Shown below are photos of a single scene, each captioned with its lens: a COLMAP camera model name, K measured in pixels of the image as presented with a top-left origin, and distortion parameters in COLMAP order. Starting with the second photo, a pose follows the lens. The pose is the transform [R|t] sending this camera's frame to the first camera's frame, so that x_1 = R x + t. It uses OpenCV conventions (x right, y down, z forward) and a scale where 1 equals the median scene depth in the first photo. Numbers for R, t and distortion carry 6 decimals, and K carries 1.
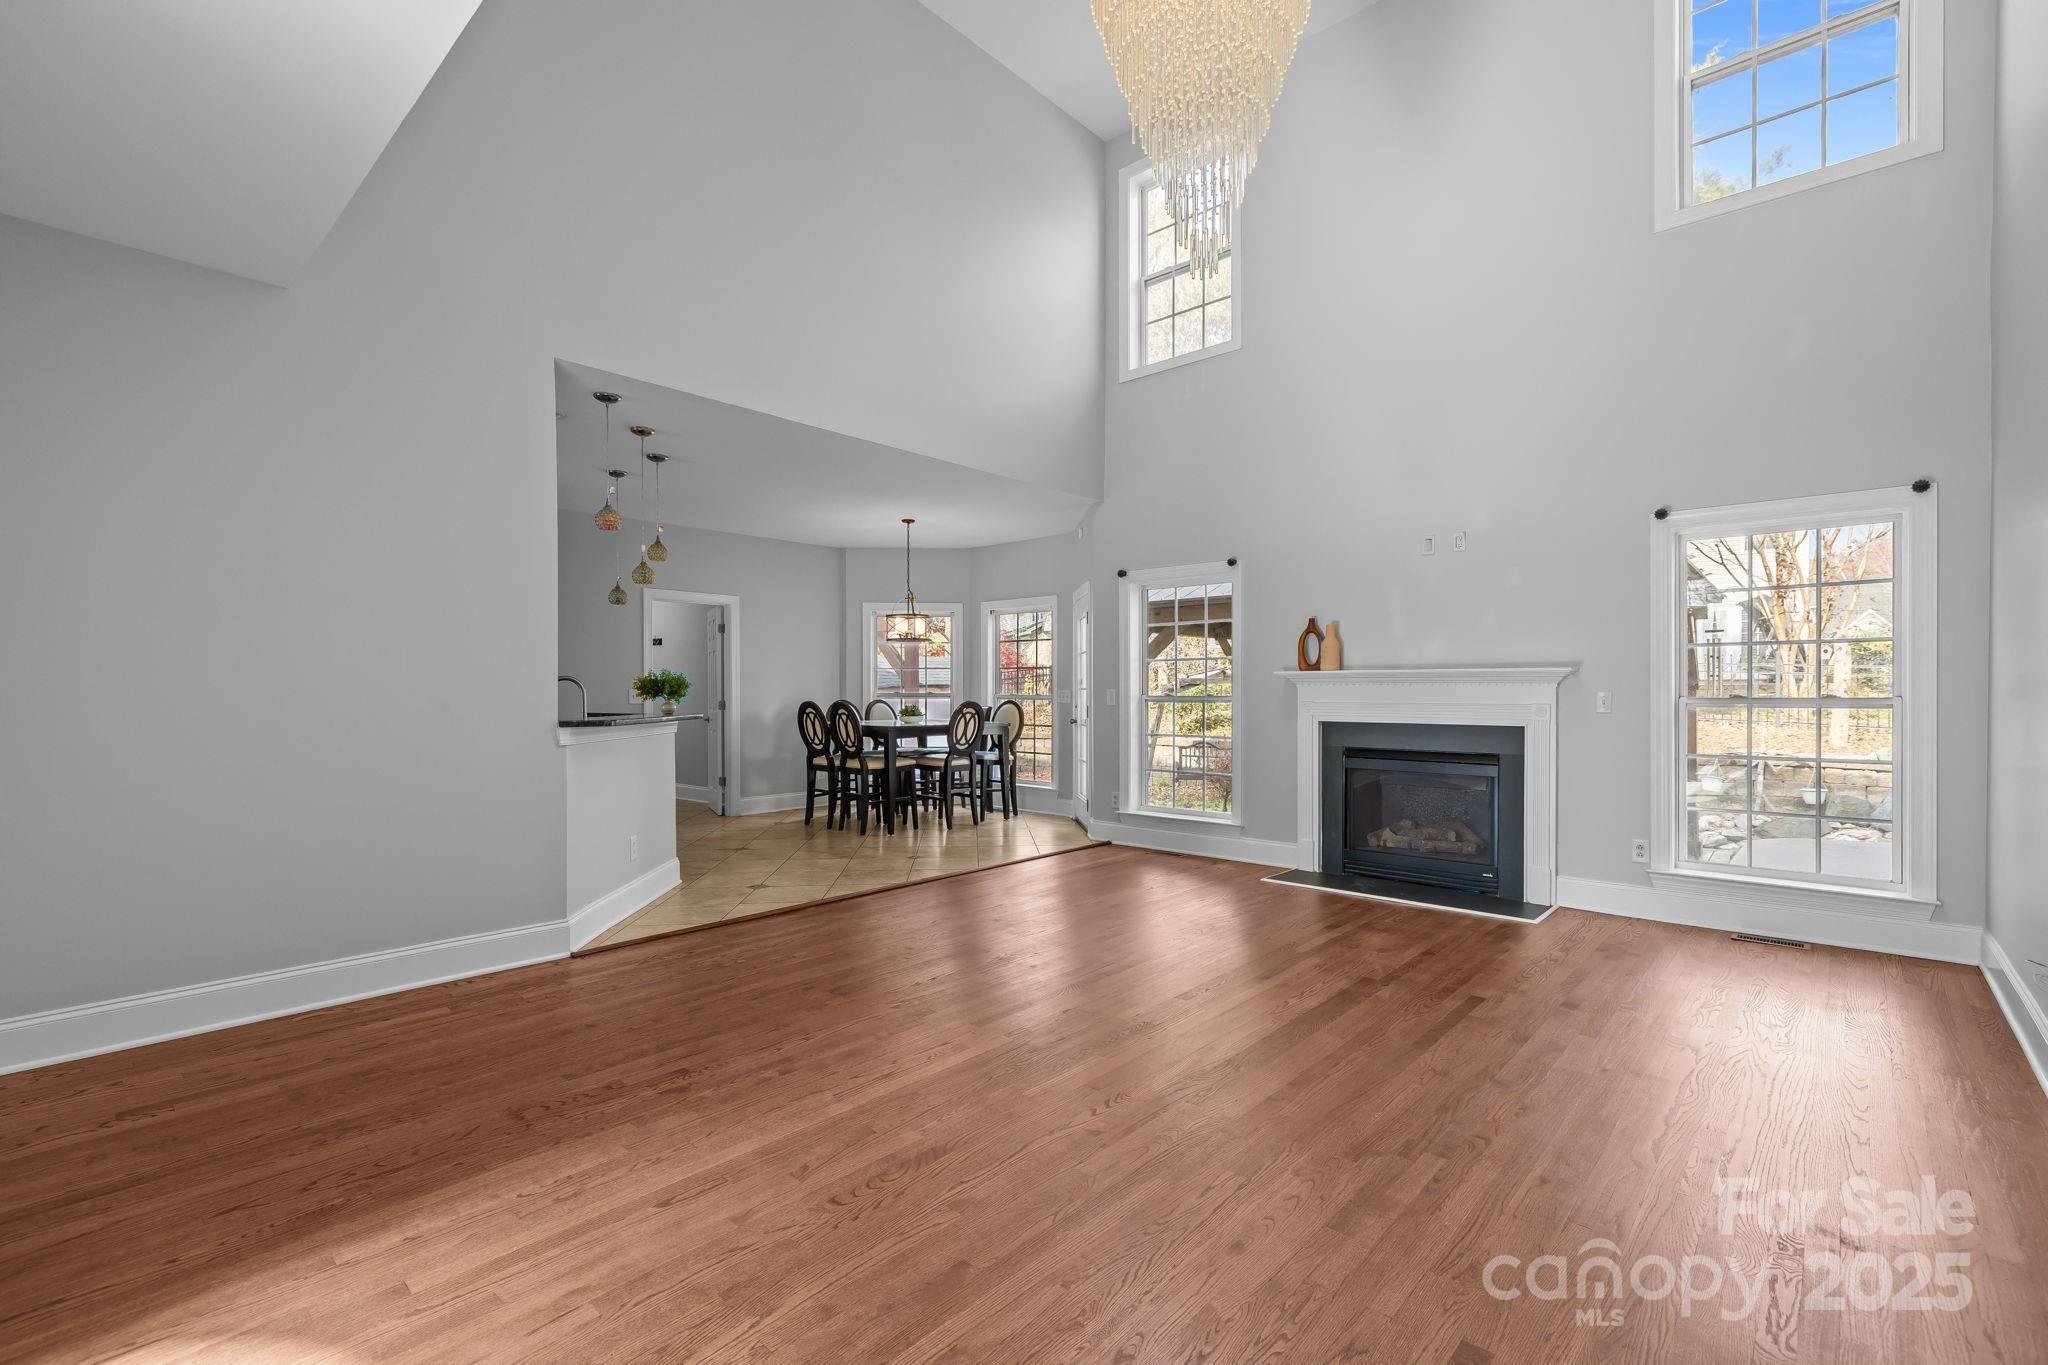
lens RADIAL K [[909.7, 0, 1024.0], [0, 909.7, 682.5], [0, 0, 1]] dist [0.009083, -0.000559]
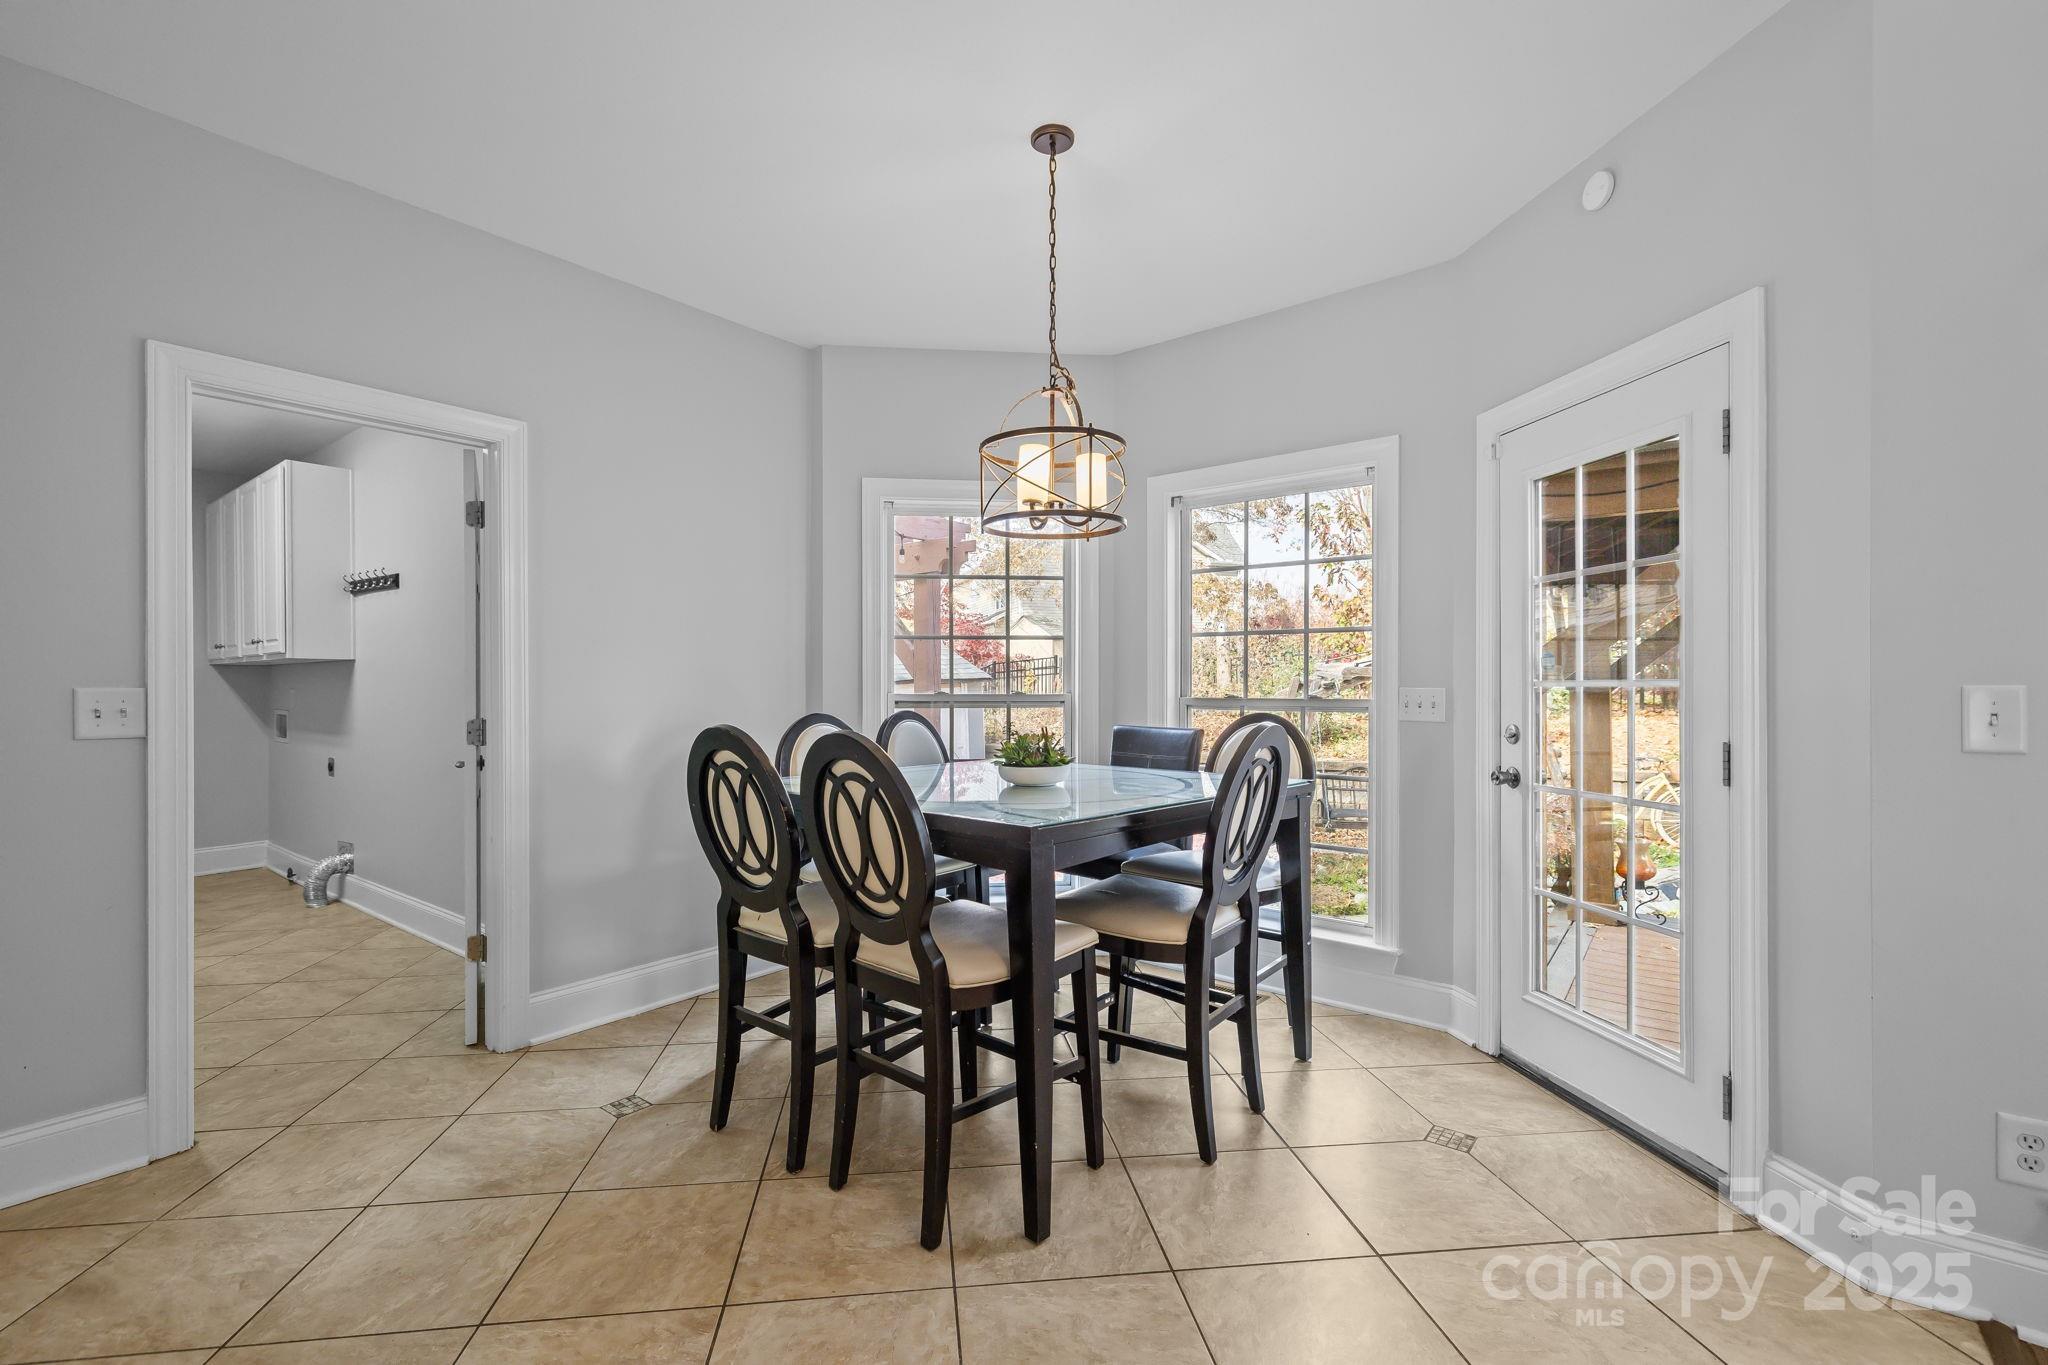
lens RADIAL K [[892.7, 0, 1008.6], [0, 892.7, 680.1], [0, 0, 1]] dist [0.007409, 0.000242]
pose [[0.997987, -0.001412, 0.063400, -0.165374], [0.001384, 0.999999, 0.000485, 0.005849], [-0.063401, -0.000396, 0.997988, 0.716111]]
